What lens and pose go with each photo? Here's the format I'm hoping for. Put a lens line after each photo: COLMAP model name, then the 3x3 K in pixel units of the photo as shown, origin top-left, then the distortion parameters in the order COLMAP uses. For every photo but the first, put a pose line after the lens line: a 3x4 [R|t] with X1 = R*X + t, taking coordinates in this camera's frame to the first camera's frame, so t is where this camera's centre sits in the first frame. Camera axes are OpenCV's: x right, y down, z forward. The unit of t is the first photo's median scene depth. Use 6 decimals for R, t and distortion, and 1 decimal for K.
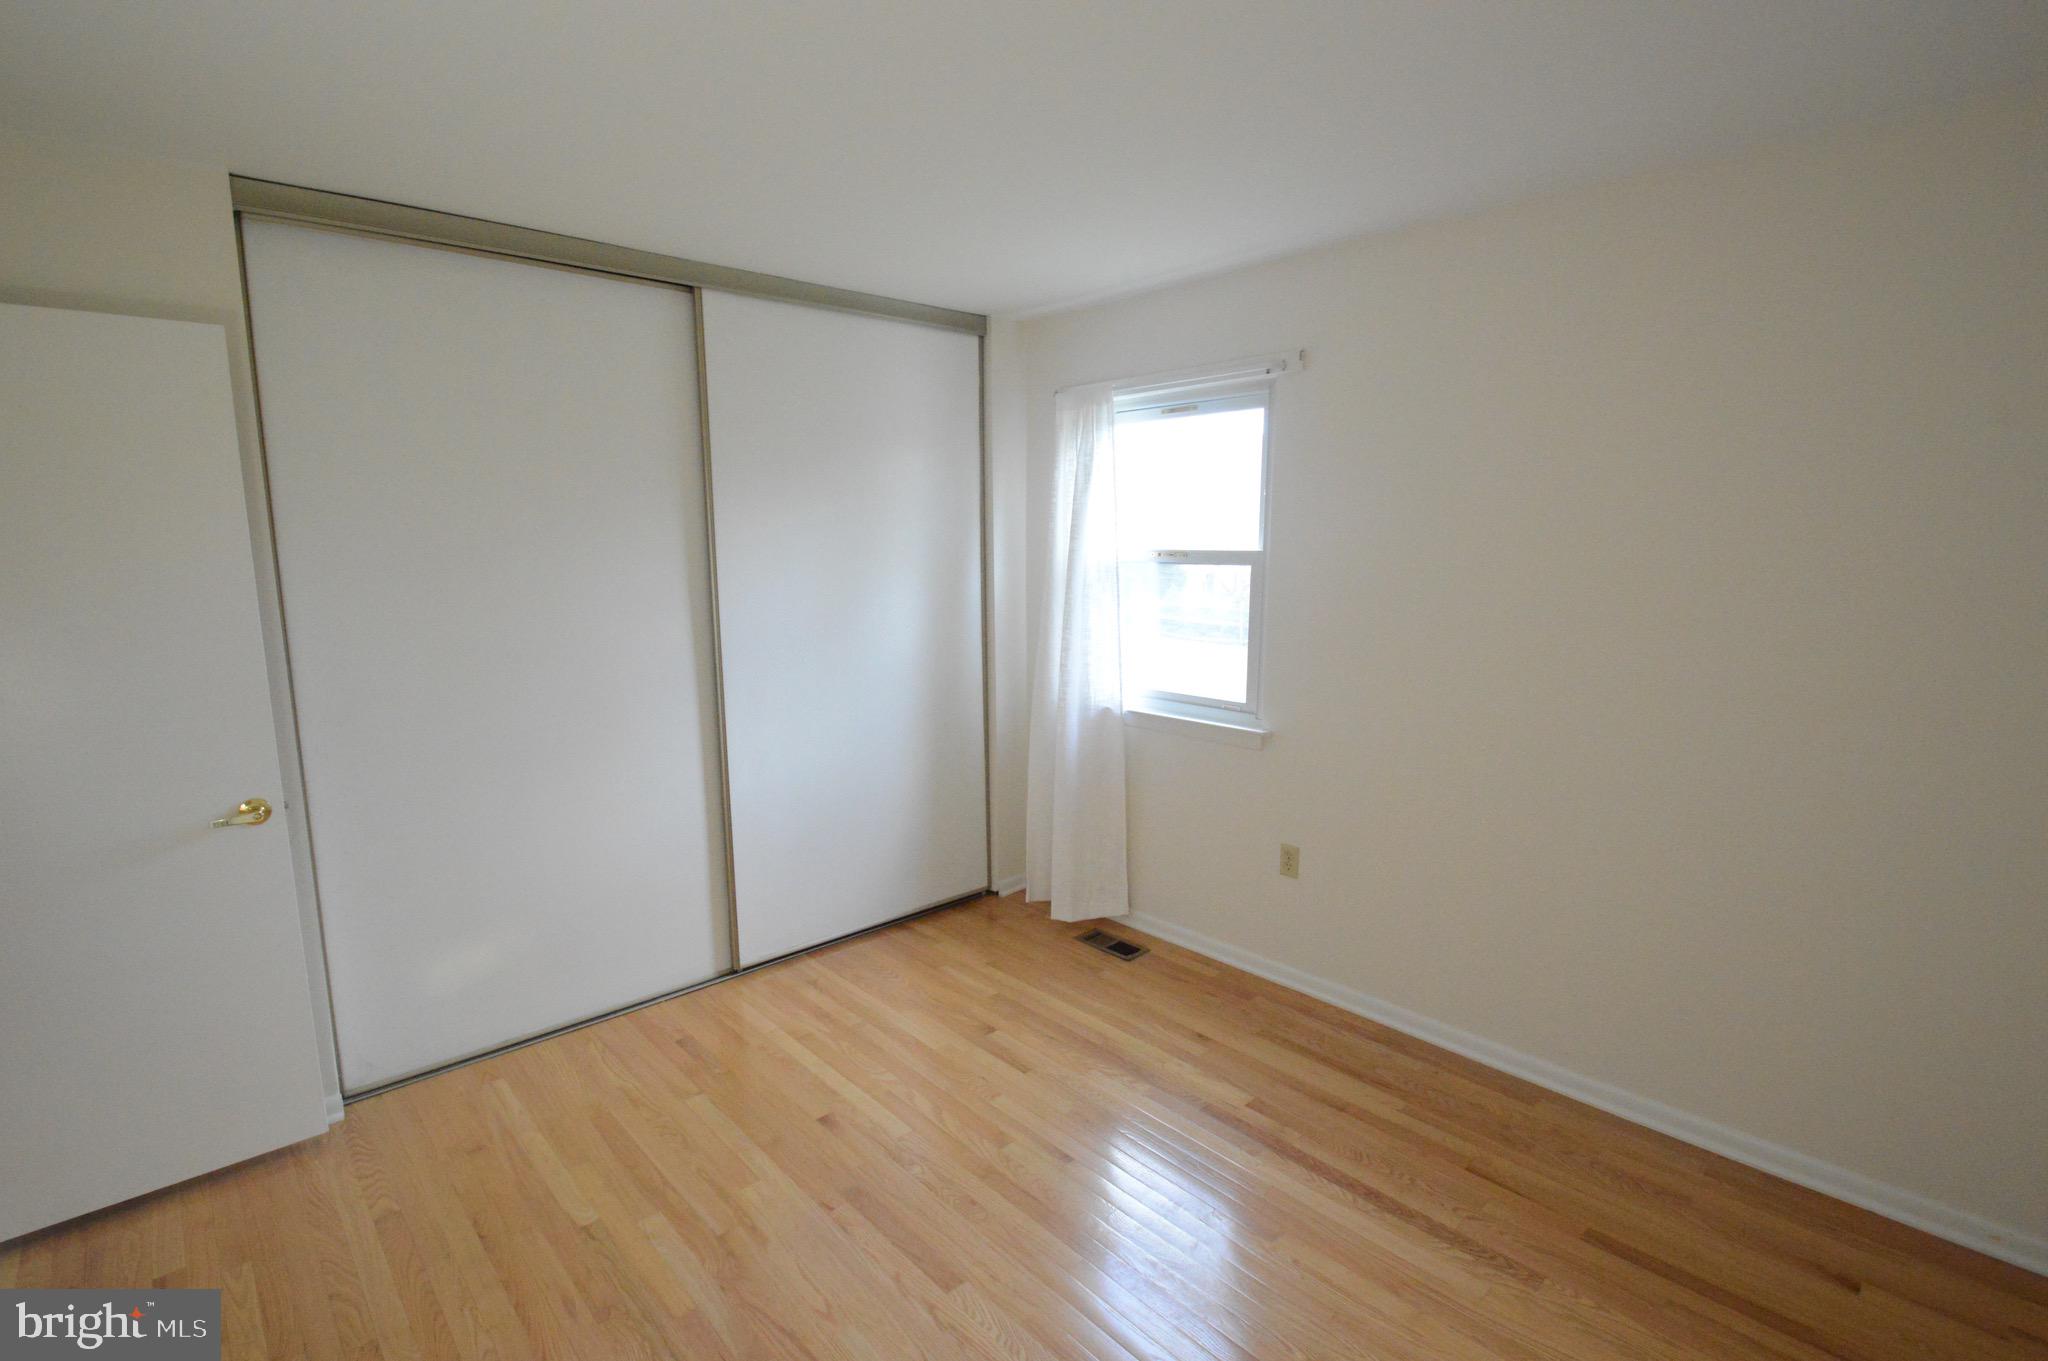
lens RADIAL K [[921.6, 0, 1006.6], [0, 921.6, 693.3], [0, 0, 1]] dist [0.003119, -0.014631]
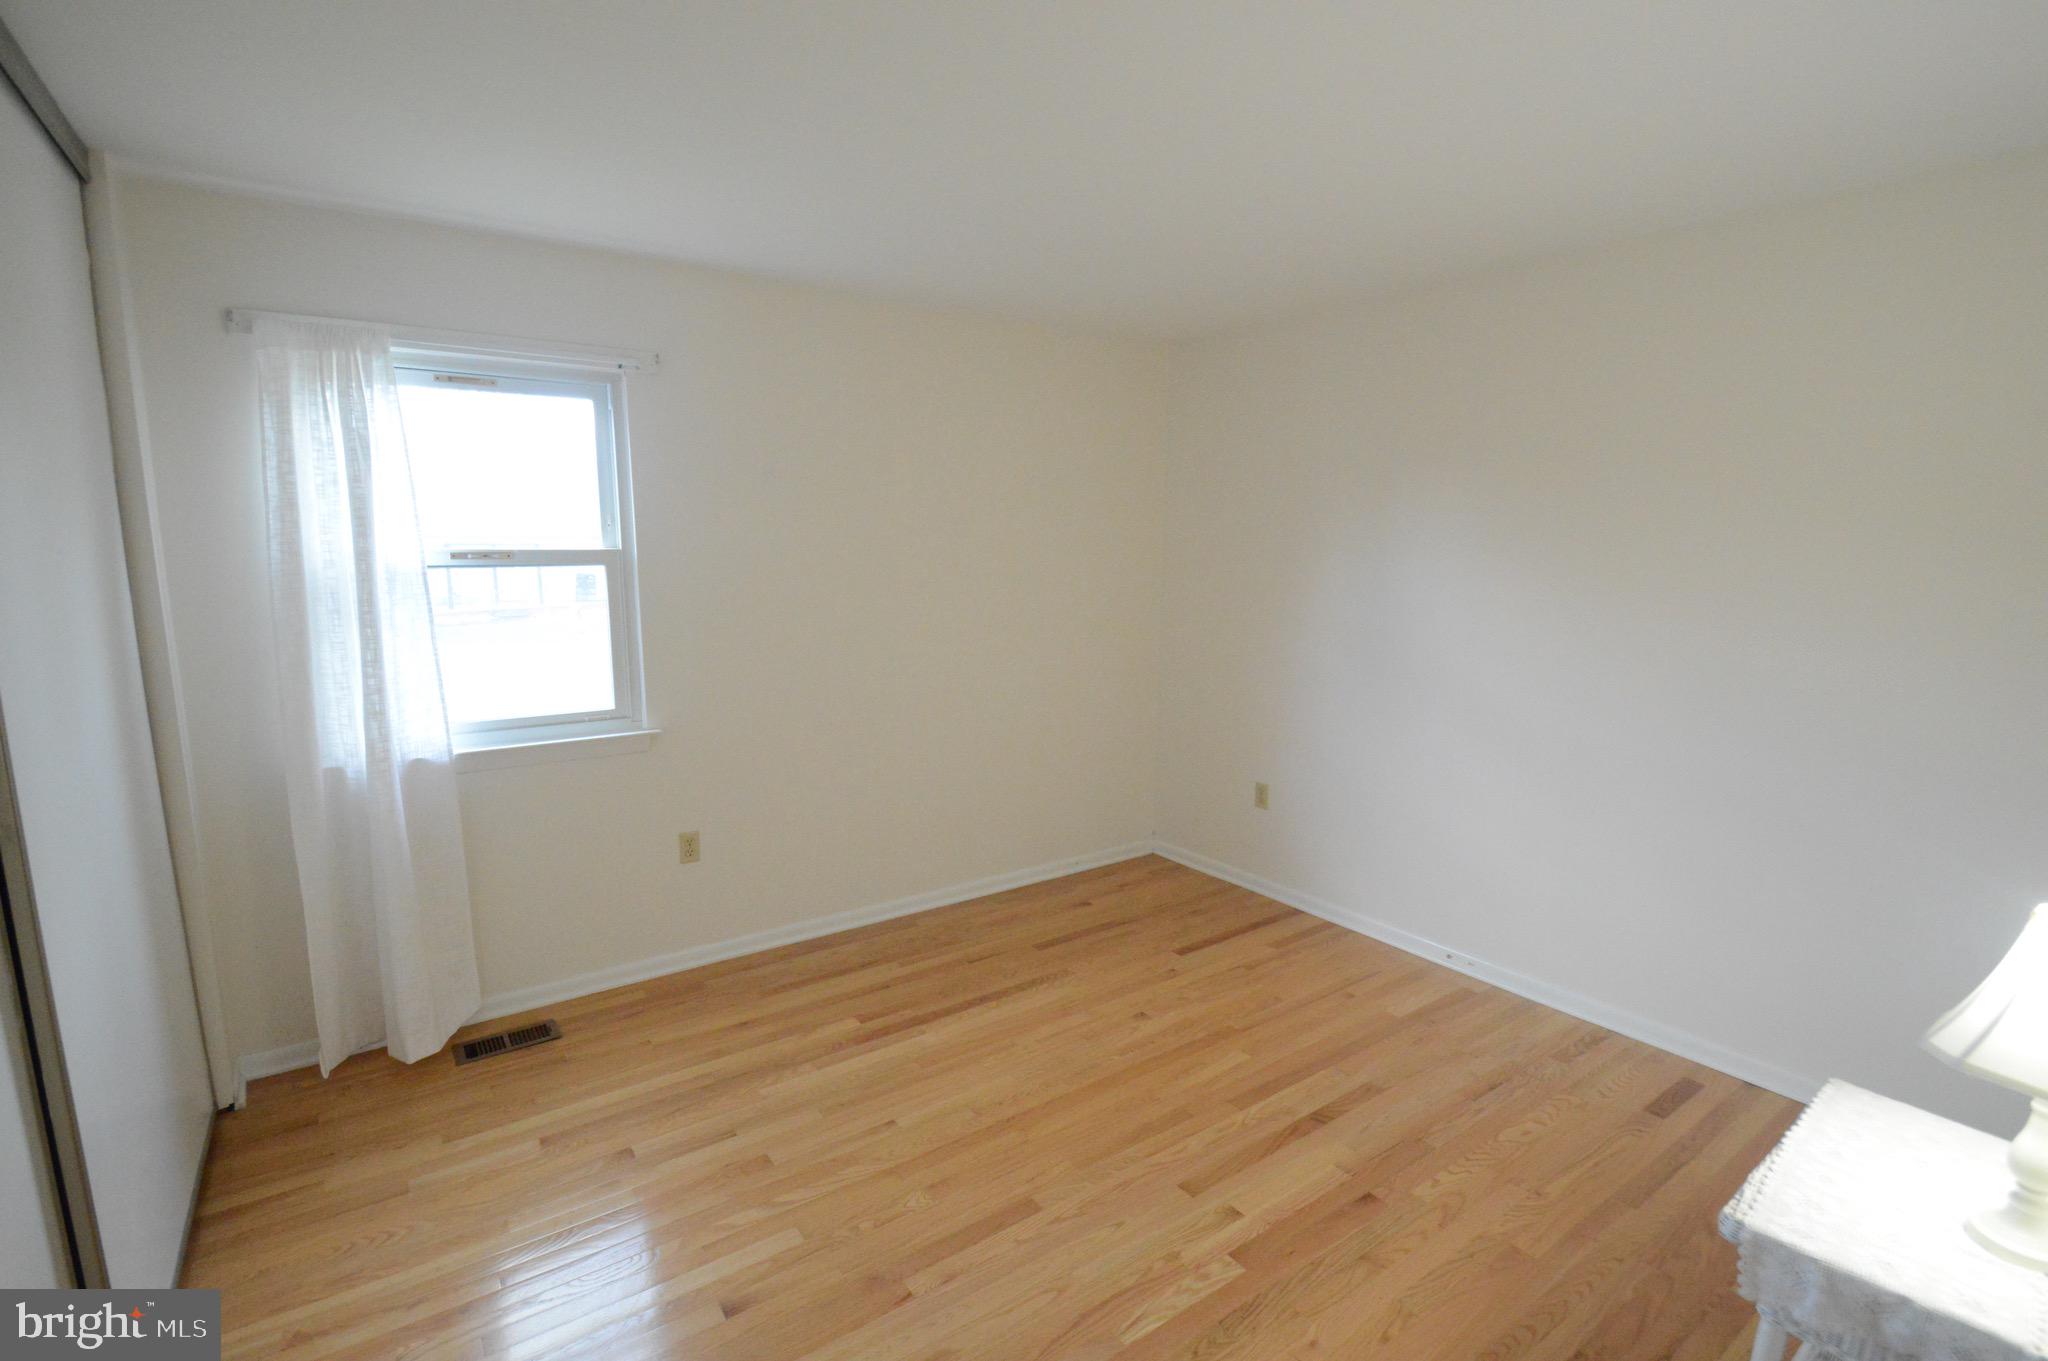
lens RADIAL K [[921.6, 0, 1006.6], [0, 921.6, 693.3], [0, 0, 1]] dist [0.003119, -0.014631]
pose [[0.145779, -0.157229, 0.976743, -0.616571], [0.156895, 0.978470, 0.134091, -0.070129], [-0.976797, 0.133699, 0.167309, 0.444505]]
